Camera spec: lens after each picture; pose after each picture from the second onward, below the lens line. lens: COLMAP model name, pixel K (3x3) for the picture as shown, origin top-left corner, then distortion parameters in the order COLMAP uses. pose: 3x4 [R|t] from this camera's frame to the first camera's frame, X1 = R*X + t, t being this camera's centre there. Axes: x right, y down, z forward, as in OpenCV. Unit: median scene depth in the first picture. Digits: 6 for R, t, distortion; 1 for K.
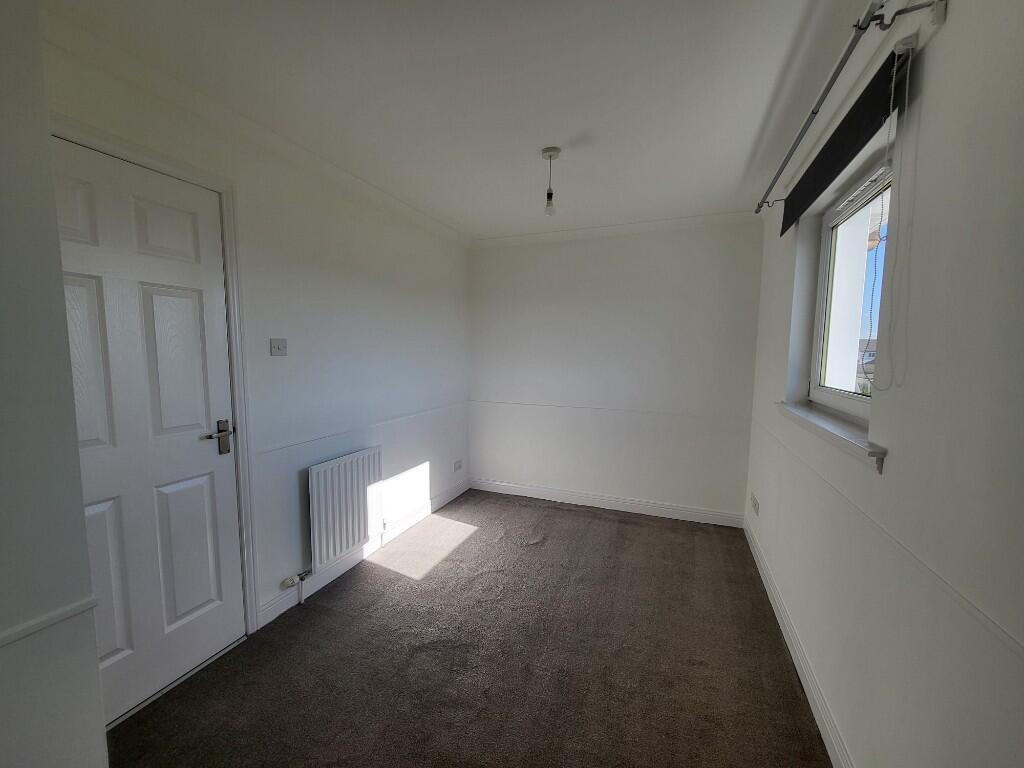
lens RADIAL K [[405.5, 0, 506.7], [0, 405.5, 388.6], [0, 0, 1]] dist [-0.000869, -0.000072]
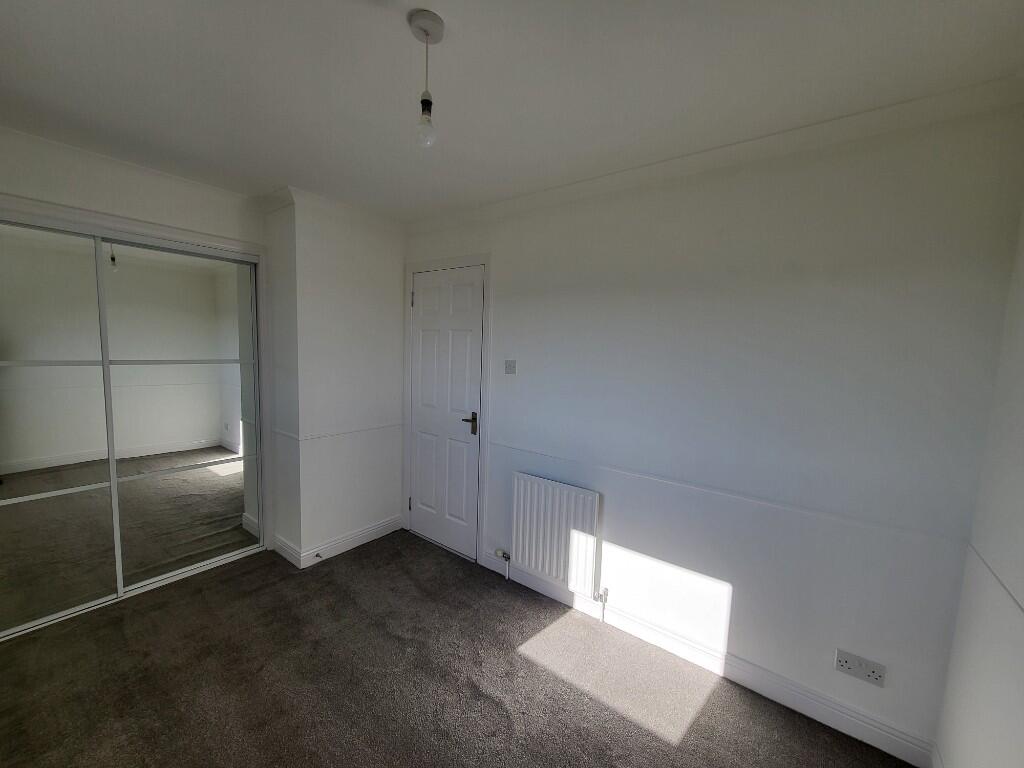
lens RADIAL K [[405.5, 0, 506.7], [0, 405.5, 388.6], [0, 0, 1]] dist [-0.000869, -0.000072]
pose [[-0.273859, 0.085746, -0.957940, 0.652144], [-0.113943, 0.986111, 0.120841, -0.188638], [0.954997, 0.142244, -0.260285, 1.348310]]
